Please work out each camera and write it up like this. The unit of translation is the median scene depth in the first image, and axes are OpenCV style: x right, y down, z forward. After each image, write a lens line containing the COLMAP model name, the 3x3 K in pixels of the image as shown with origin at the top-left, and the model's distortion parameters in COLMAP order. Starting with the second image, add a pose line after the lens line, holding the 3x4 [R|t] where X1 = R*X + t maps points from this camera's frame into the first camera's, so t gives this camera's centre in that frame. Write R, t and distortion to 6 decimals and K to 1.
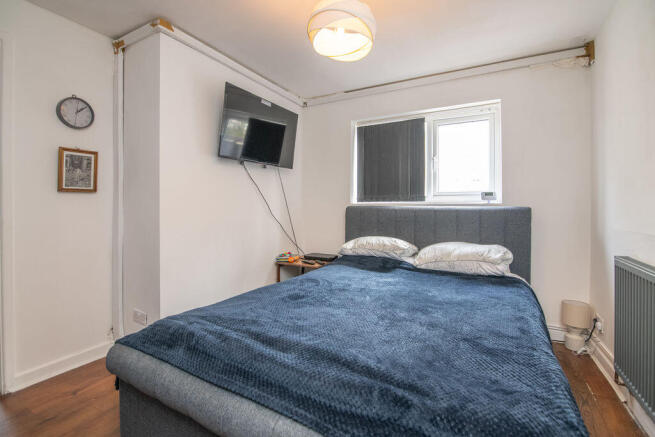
lens RADIAL K [[300.2, 0, 322.1], [0, 300.2, 204.6], [0, 0, 1]] dist [-0.016217, -0.000270]
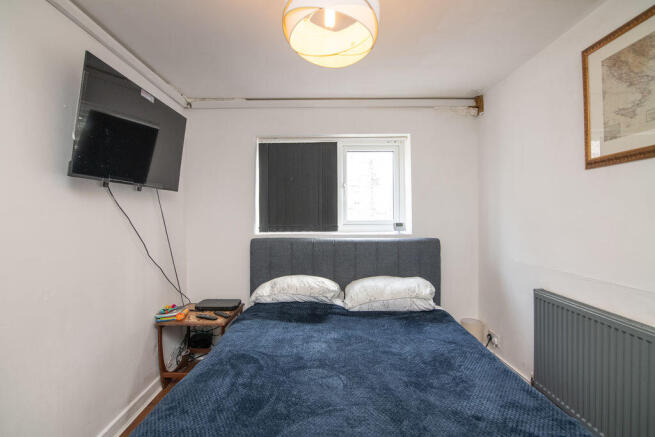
lens RADIAL K [[300.2, 0, 326.7], [0, 300.2, 217.5], [0, 0, 1]] dist [-0.016217, -0.000270]
pose [[0.872740, -0.010217, 0.488078, -0.164440], [0.006574, 0.999936, 0.009176, -0.071637], [-0.488140, -0.004800, 0.872752, 0.219251]]
